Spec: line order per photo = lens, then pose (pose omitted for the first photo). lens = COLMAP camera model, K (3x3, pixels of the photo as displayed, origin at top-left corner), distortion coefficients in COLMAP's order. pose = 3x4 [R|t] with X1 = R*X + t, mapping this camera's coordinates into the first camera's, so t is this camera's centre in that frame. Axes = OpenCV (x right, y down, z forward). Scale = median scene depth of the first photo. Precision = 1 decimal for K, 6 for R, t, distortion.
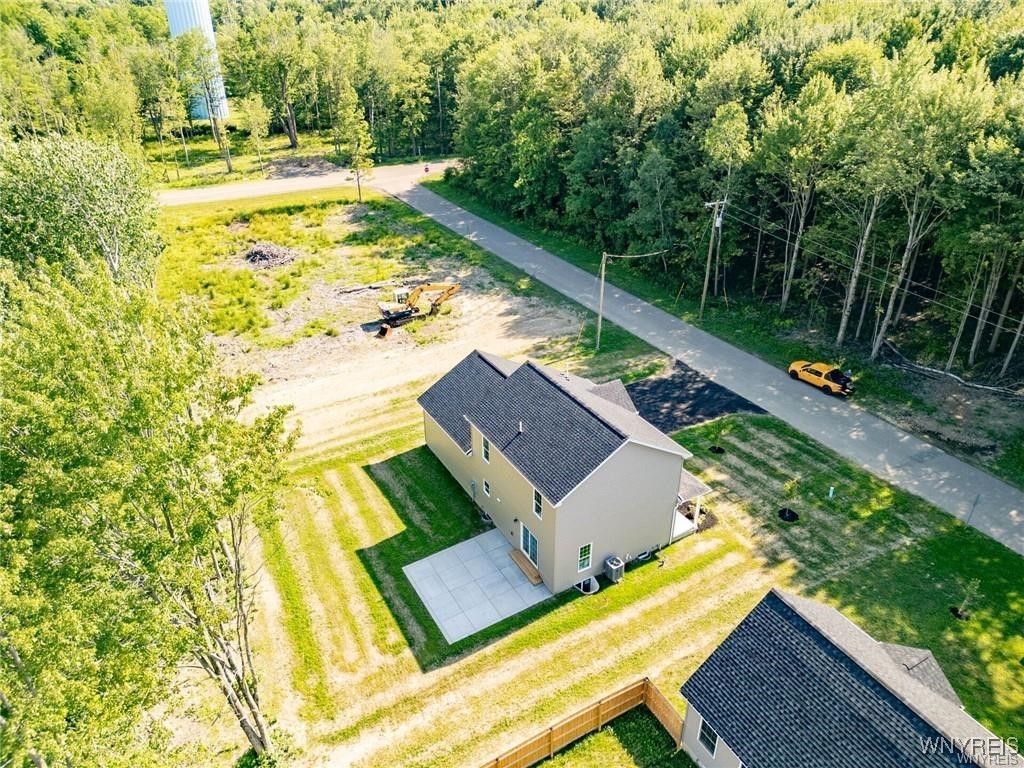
lens RADIAL K [[717.3, 0, 512.0], [0, 717.3, 386.0], [0, 0, 1]] dist [0.044461, -0.030113]
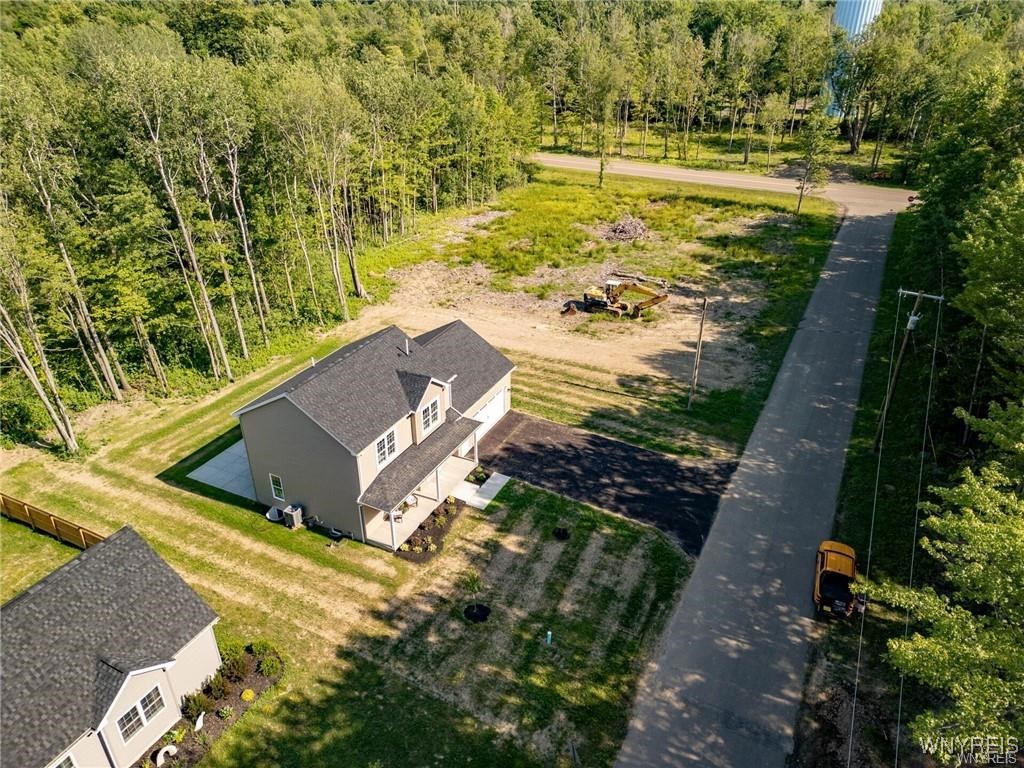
lens RADIAL K [[717.3, 0, 515.6], [0, 717.3, 373.2], [0, 0, 1]] dist [0.044461, -0.030113]
pose [[0.540637, 0.399556, -0.740315, 0.576593], [-0.408597, 0.893957, 0.184088, -0.150694], [0.735364, 0.202966, 0.646564, 0.279310]]
